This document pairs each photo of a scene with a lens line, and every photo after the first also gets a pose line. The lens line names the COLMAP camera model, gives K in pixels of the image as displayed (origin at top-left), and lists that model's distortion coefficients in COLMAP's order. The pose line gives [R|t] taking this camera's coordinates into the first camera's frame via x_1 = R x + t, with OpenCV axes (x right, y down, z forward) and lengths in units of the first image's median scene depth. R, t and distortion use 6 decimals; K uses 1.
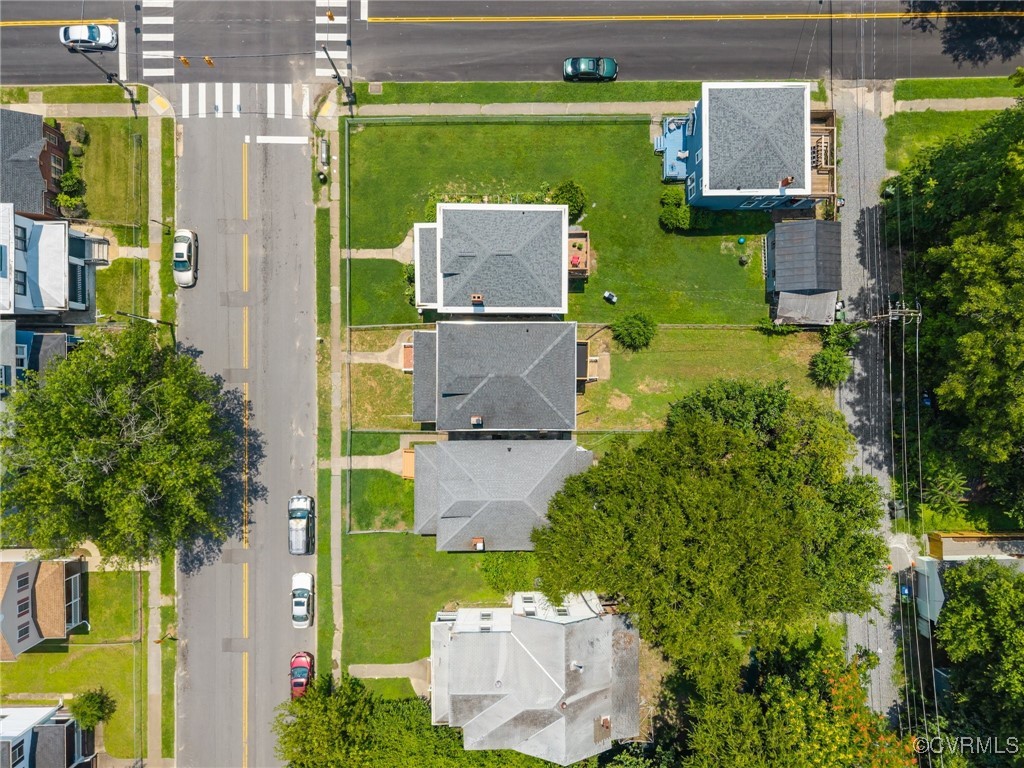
lens RADIAL K [[689.9, 0, 506.4], [0, 689.9, 389.7], [0, 0, 1]] dist [0.020312, -0.018682]
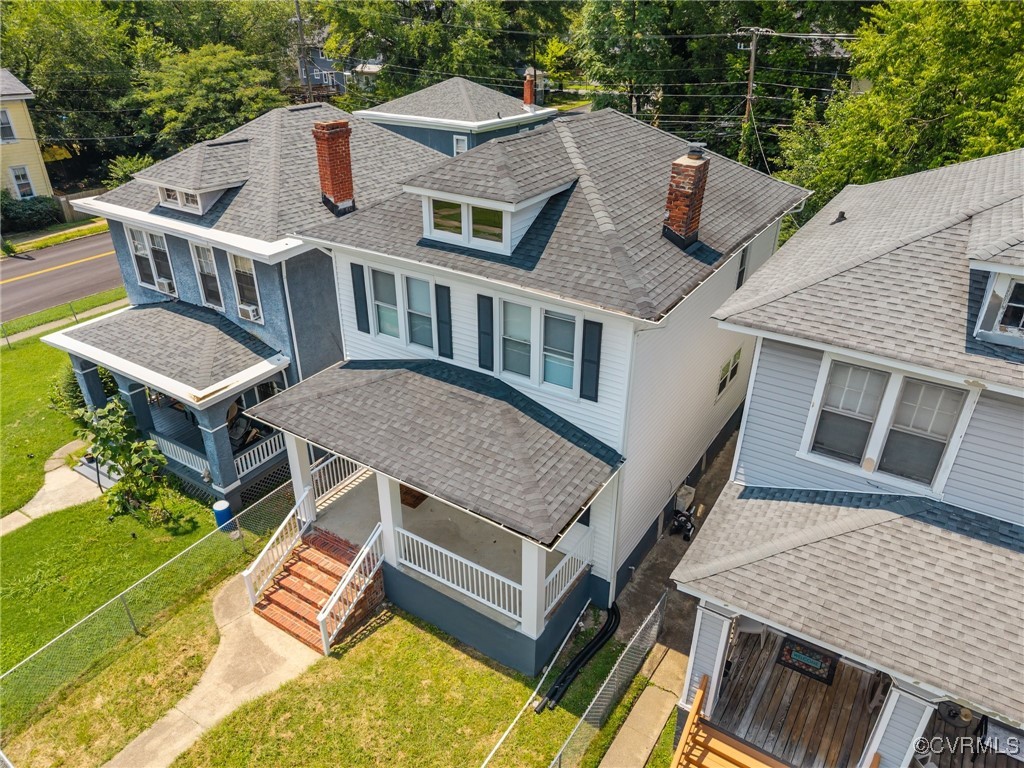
lens RADIAL K [[689.9, 0, 505.5], [0, 689.9, 383.6], [0, 0, 1]] dist [0.020312, -0.018682]
pose [[0.552576, -0.402000, 0.730107, -0.249142], [0.833353, 0.252300, -0.491800, 0.112116], [0.013498, 0.880193, 0.474423, 0.814364]]
